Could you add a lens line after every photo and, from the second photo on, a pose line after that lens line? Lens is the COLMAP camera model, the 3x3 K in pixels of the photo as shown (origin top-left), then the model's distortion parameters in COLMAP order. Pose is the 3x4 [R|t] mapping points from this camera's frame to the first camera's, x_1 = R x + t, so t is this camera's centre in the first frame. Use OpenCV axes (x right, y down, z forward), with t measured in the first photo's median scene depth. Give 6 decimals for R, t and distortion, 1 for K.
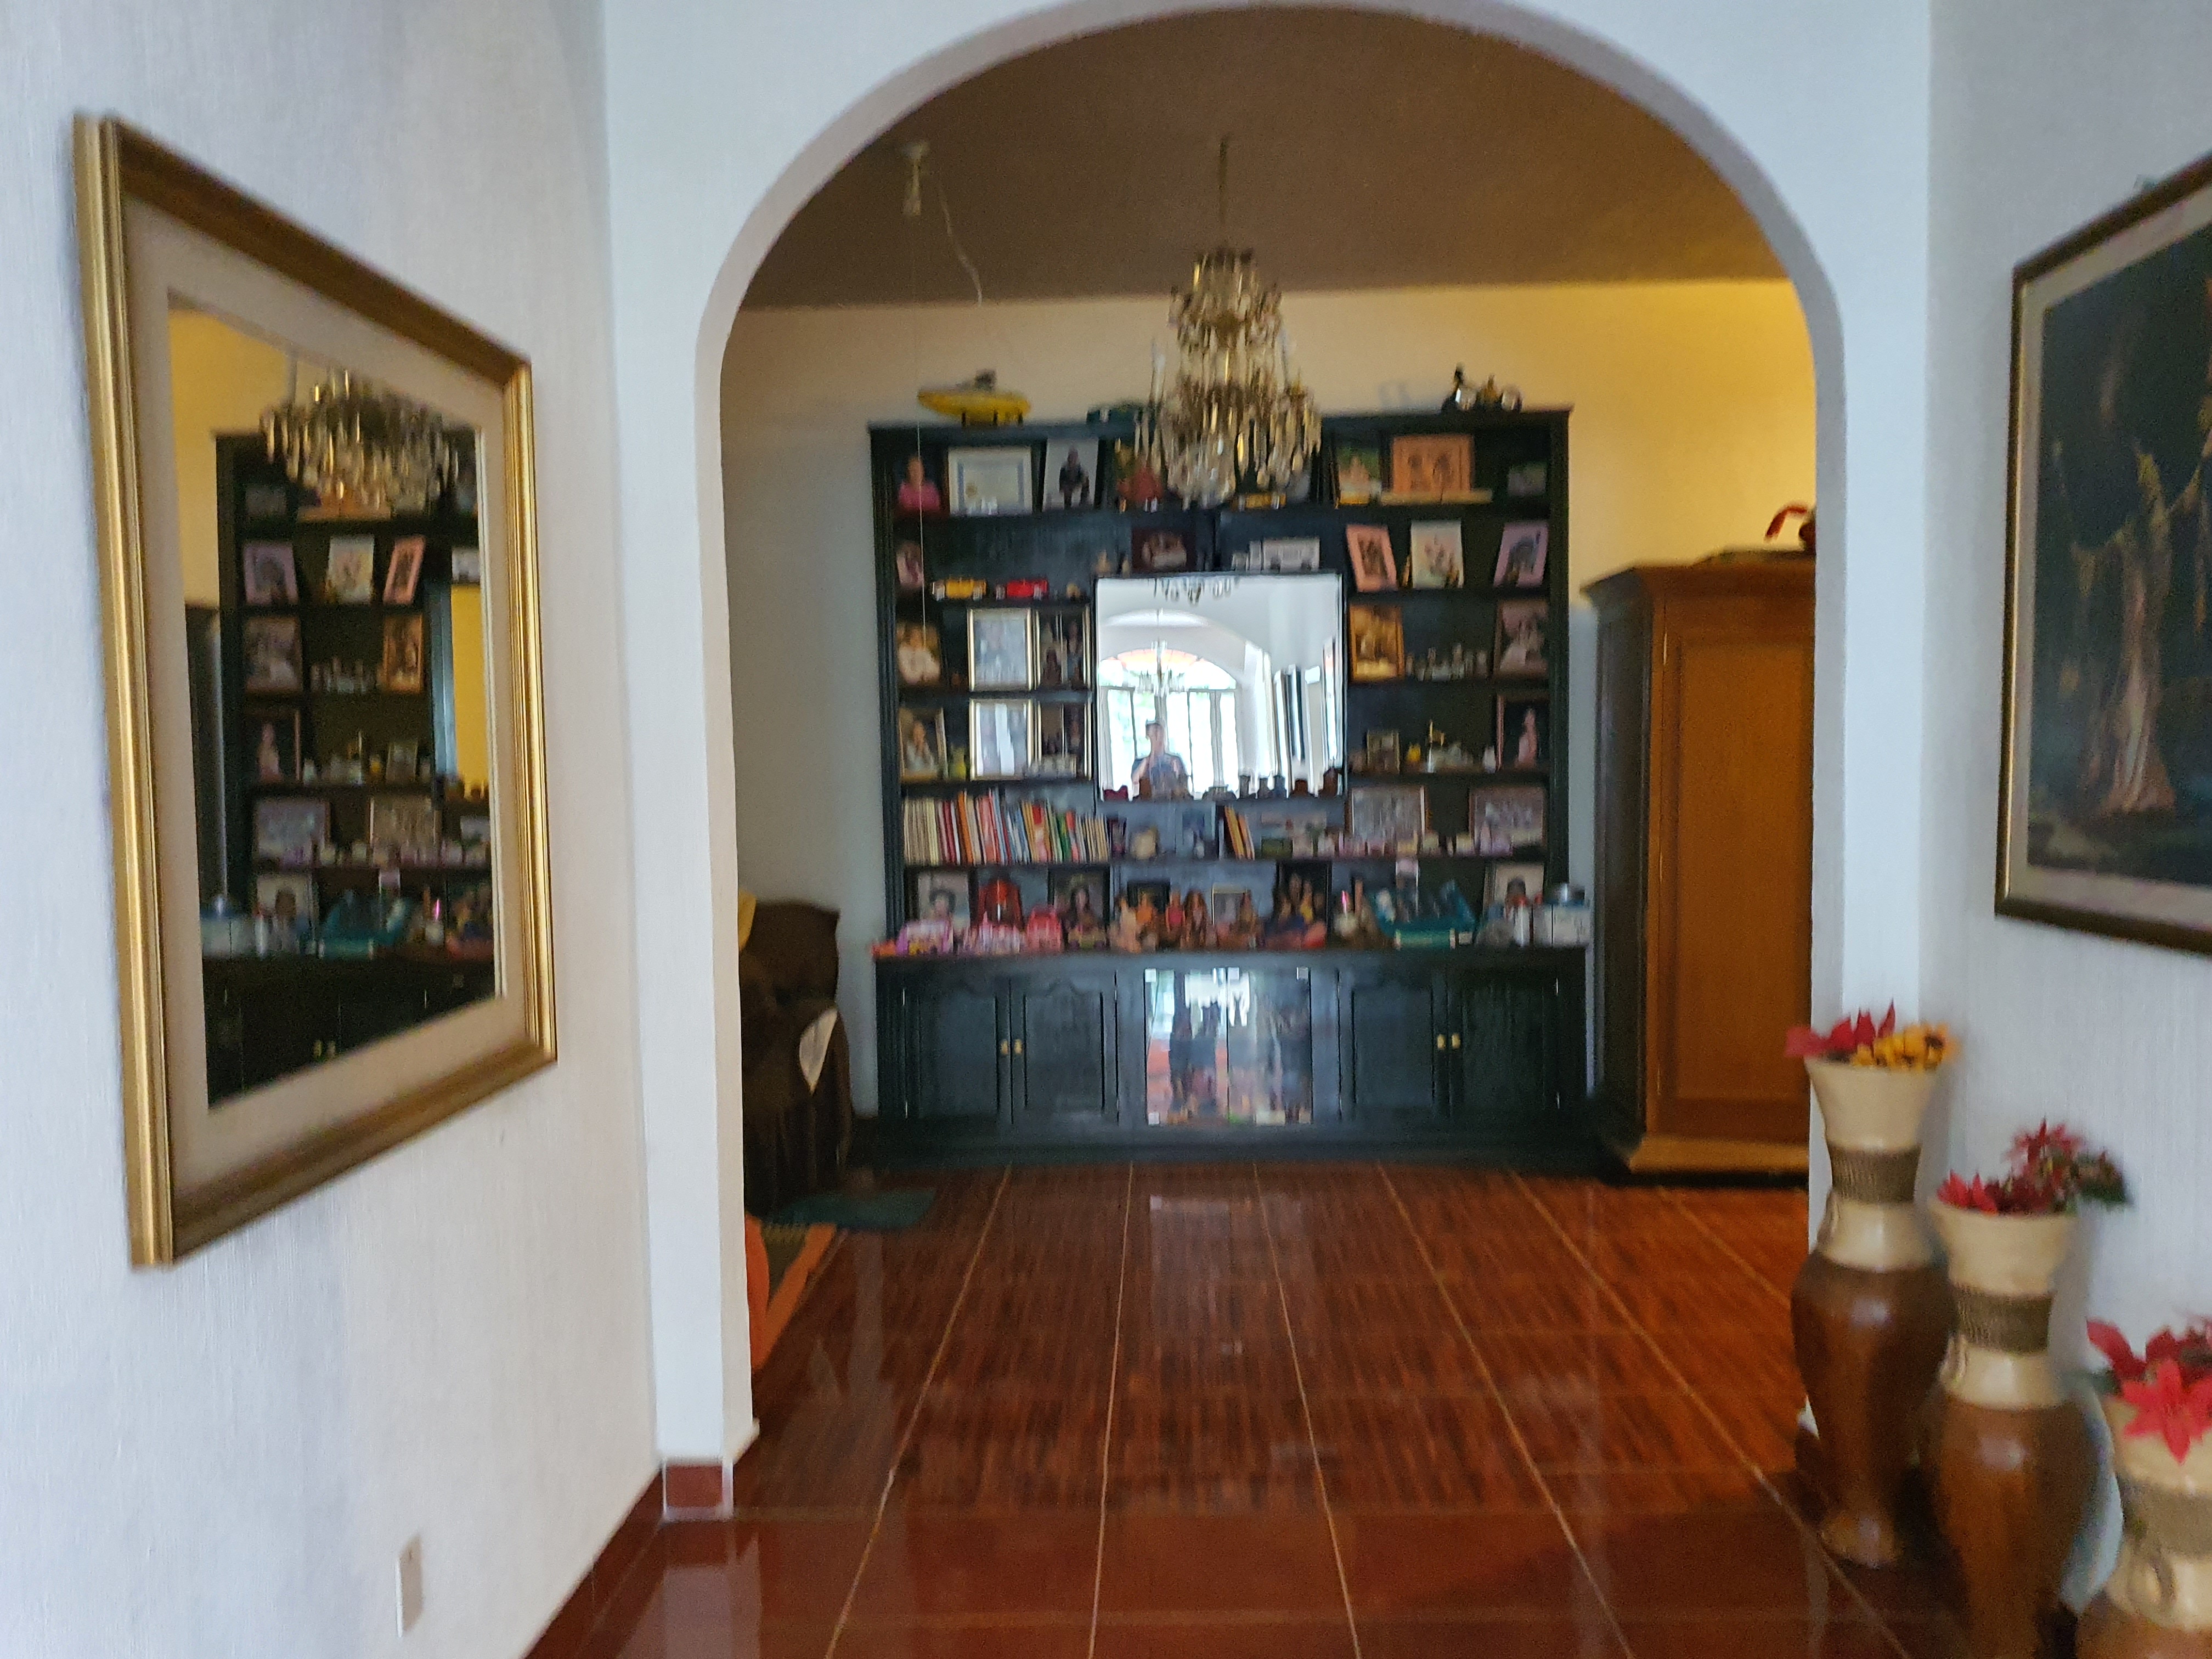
lens RADIAL K [[1779.6, 0, 1125.2], [0, 1779.6, 843.2], [0, 0, 1]] dist [0.157734, -0.002670]
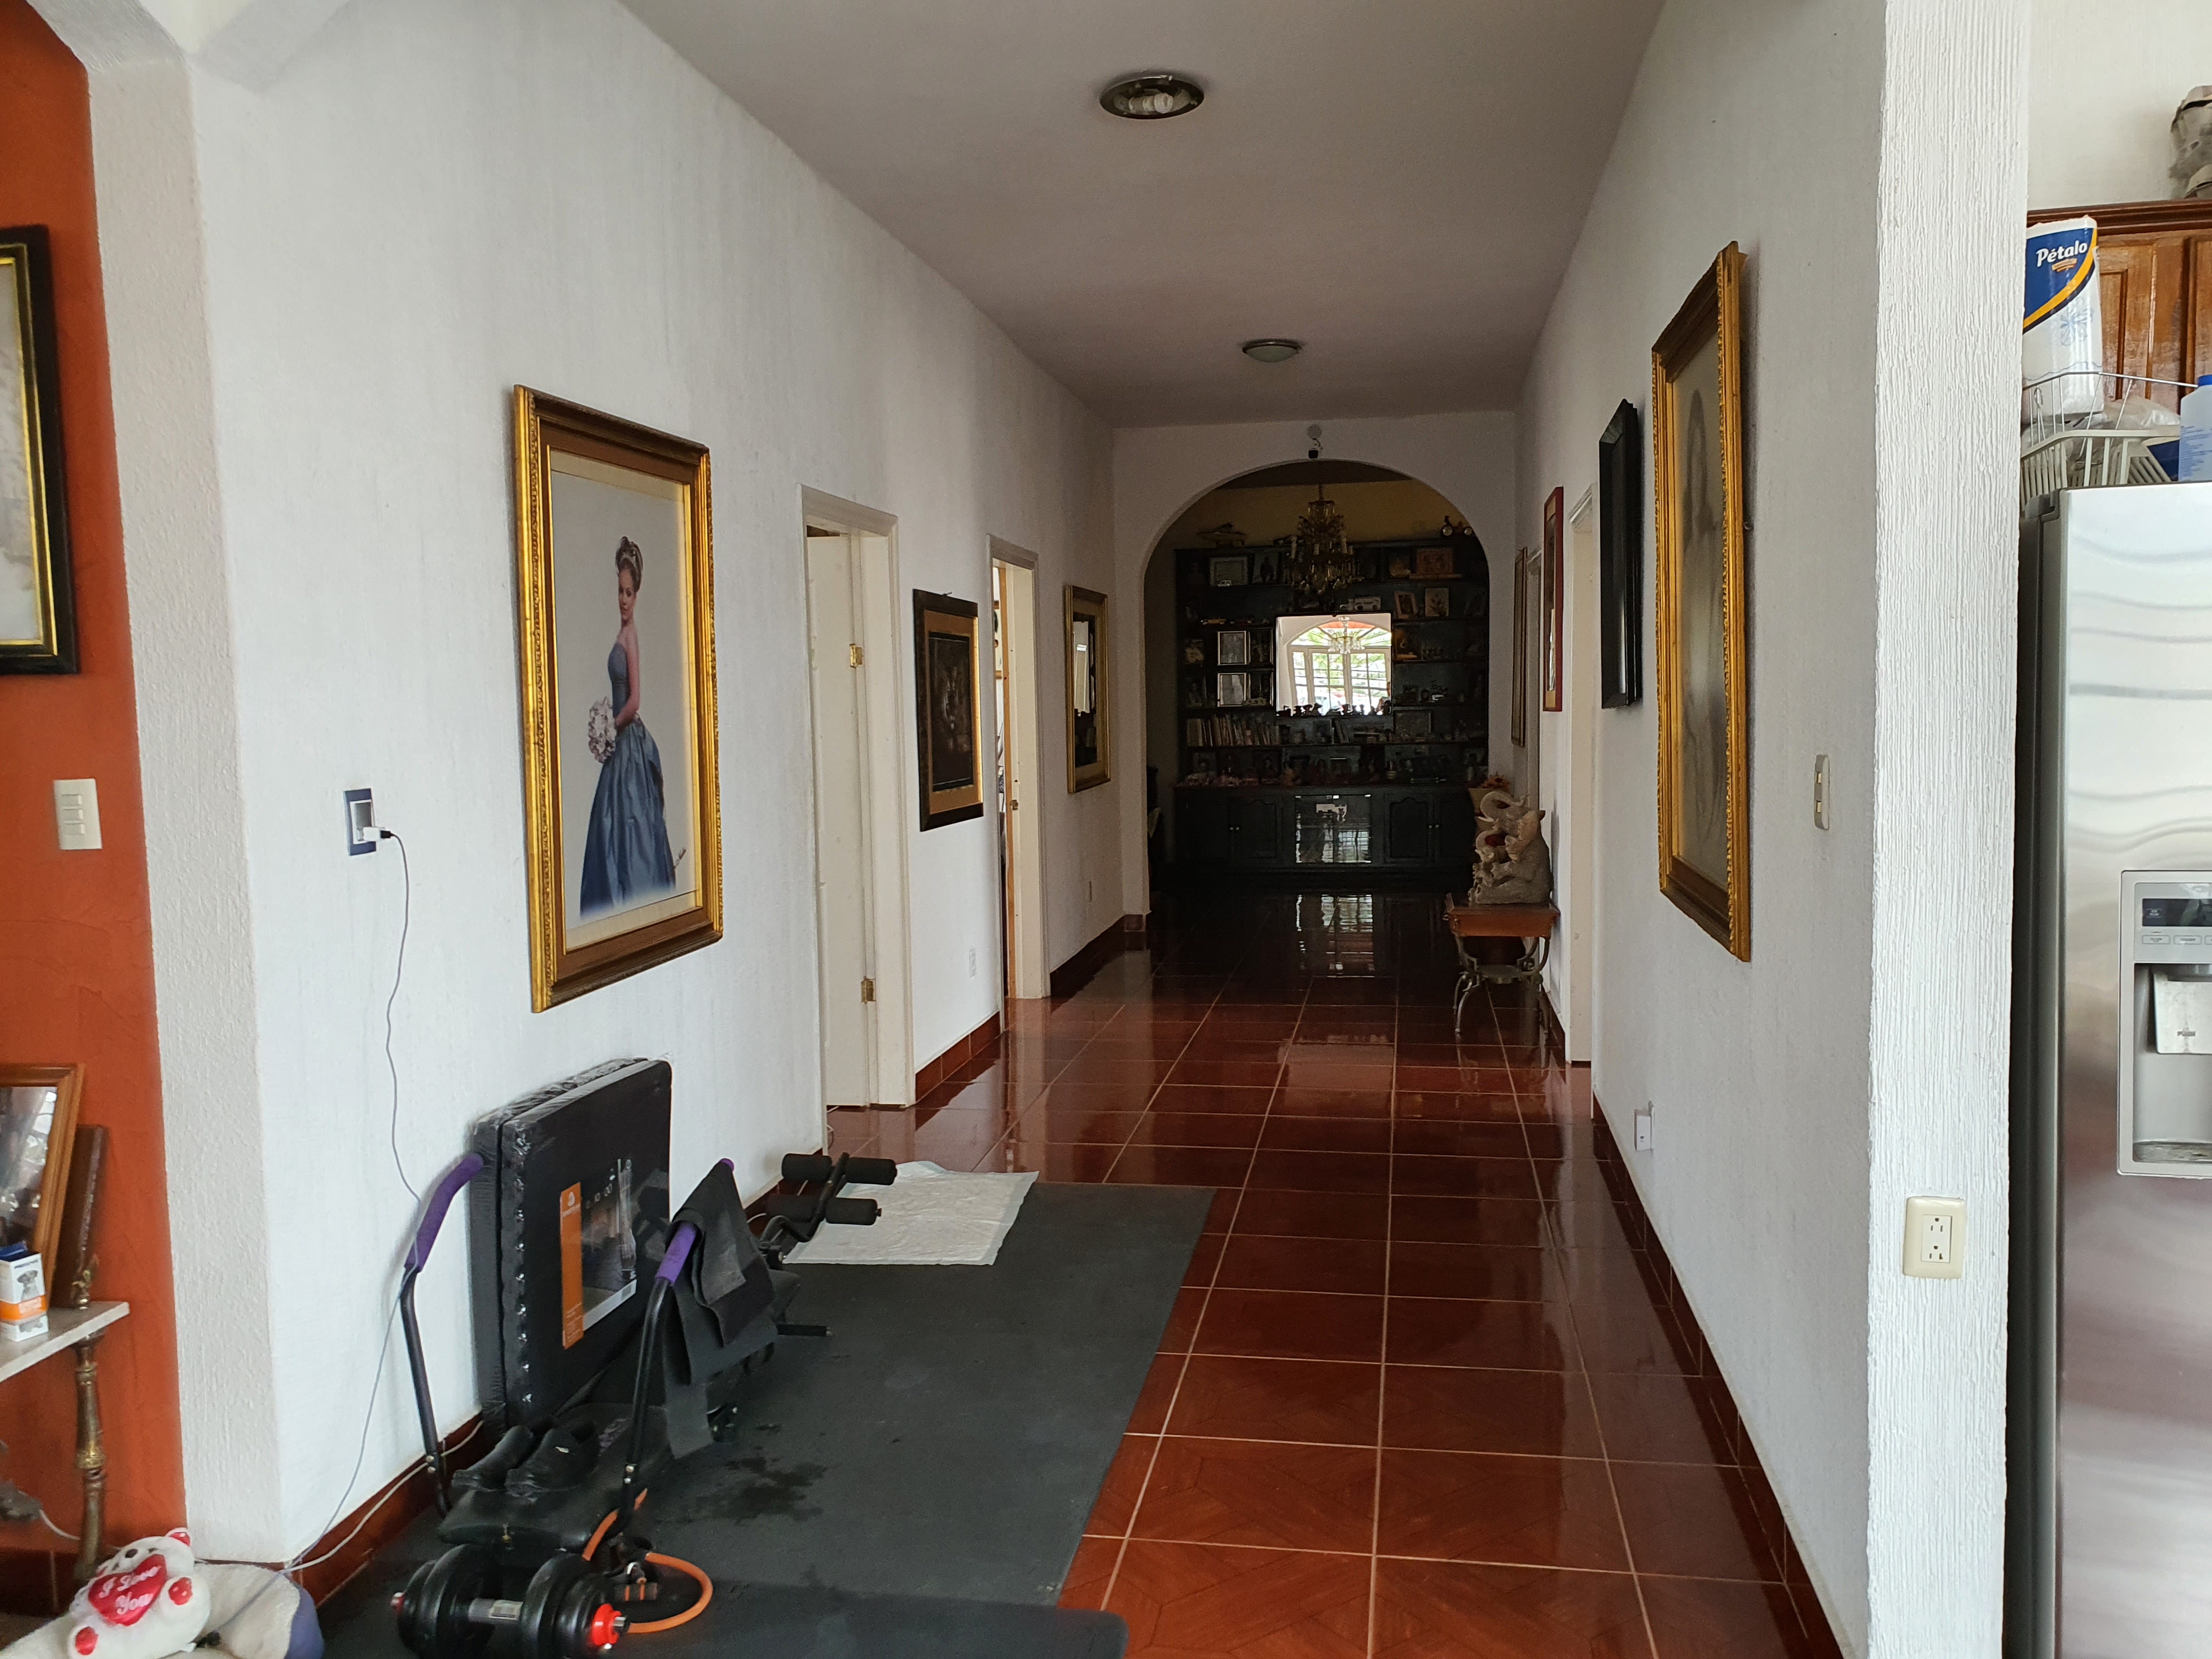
lens RADIAL K [[1779.6, 0, 1092.6], [0, 1779.6, 848.7], [0, 0, 1]] dist [0.157734, -0.002670]
pose [[0.988205, 0.010926, -0.152746, 0.097802], [-0.004889, 0.999194, 0.039844, 0.050017], [0.153058, -0.038628, 0.987462, -1.192429]]
